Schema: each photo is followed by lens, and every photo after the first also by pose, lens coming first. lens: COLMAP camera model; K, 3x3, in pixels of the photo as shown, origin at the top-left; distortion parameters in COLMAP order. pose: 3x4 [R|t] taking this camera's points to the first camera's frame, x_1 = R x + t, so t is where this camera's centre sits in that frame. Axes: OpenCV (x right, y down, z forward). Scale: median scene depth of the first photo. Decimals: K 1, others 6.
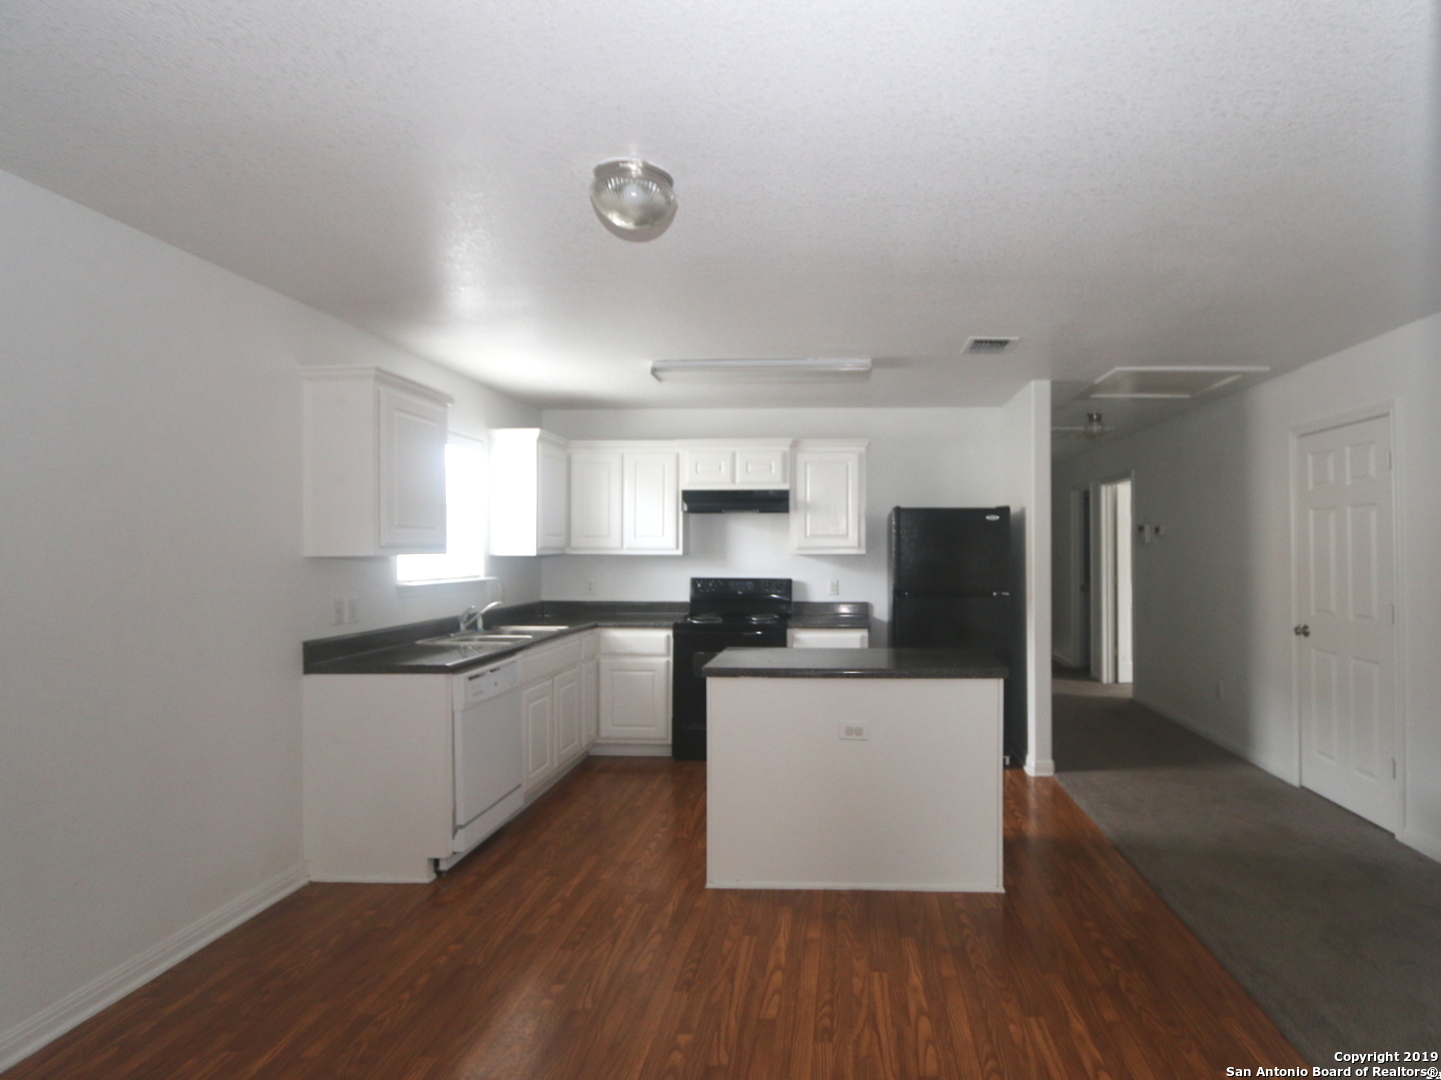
lens RADIAL K [[746.8, 0, 829.6], [0, 746.8, 548.8], [0, 0, 1]] dist [-0.005130, -0.001035]
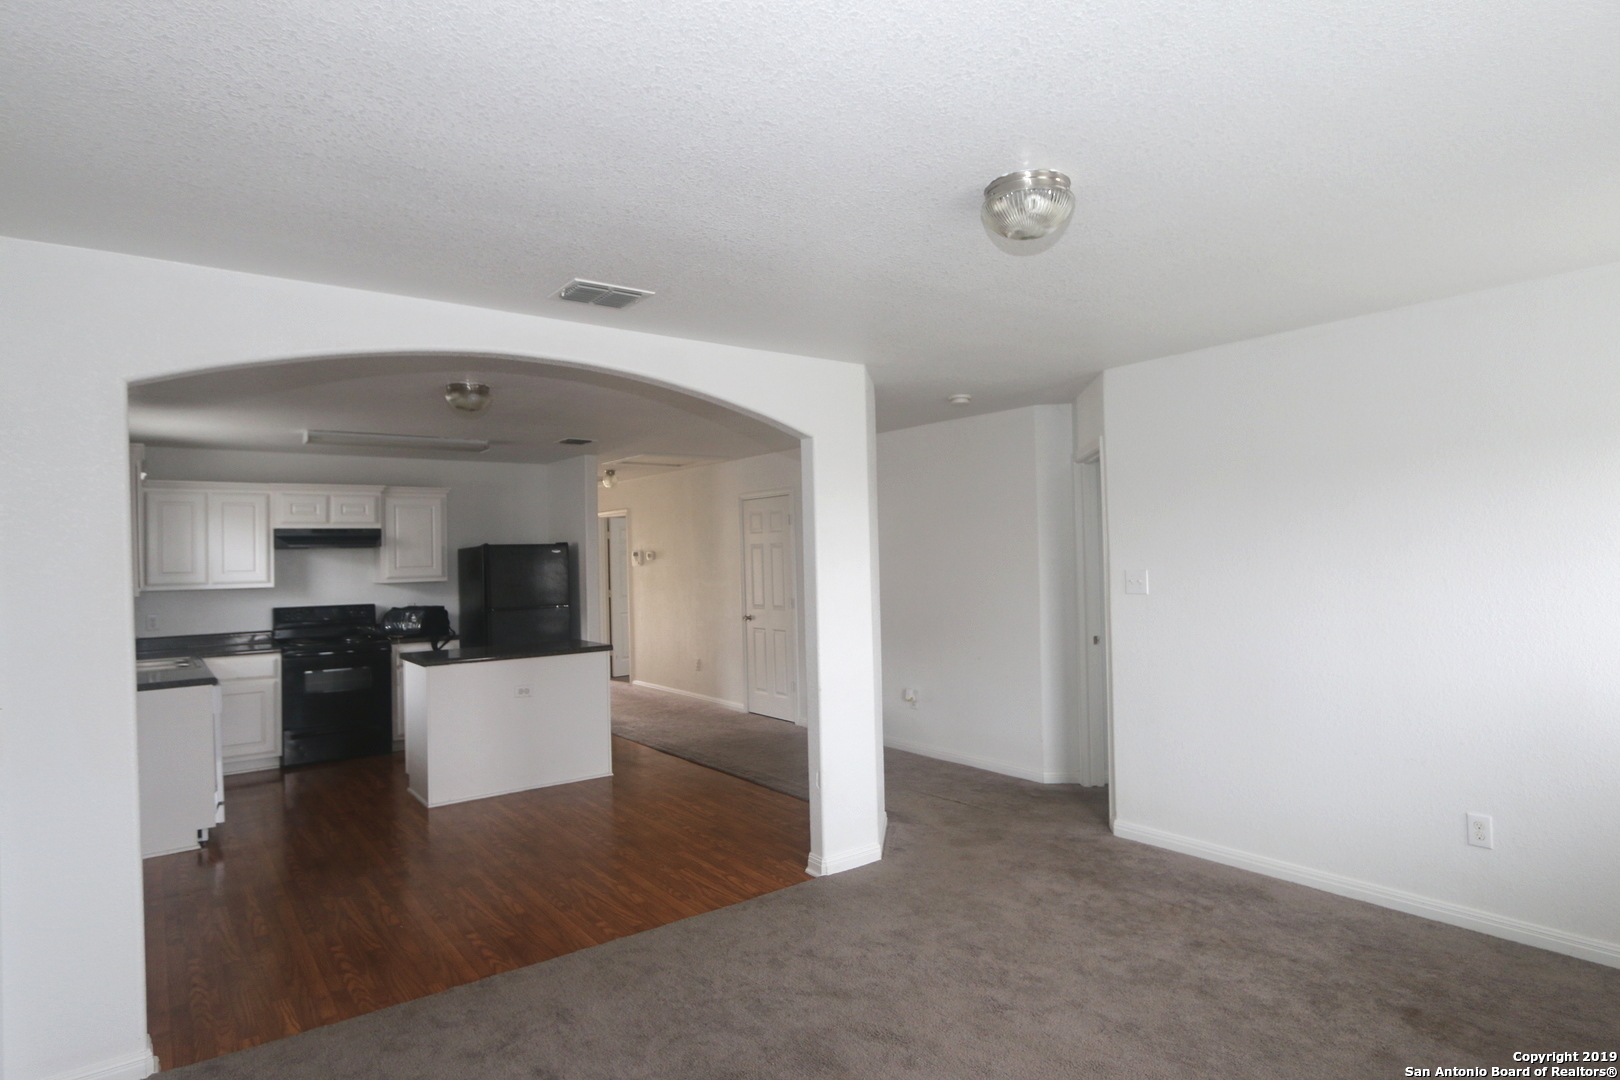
lens RADIAL K [[876.6, 0, 805.3], [0, 876.6, 540.0], [0, 0, 1]] dist [-0.001333, 0.000770]
pose [[0.785538, -0.007184, 0.618771, -0.390197], [0.024369, 0.999516, -0.019333, -0.017792], [-0.618333, 0.030266, 0.785333, -0.515862]]
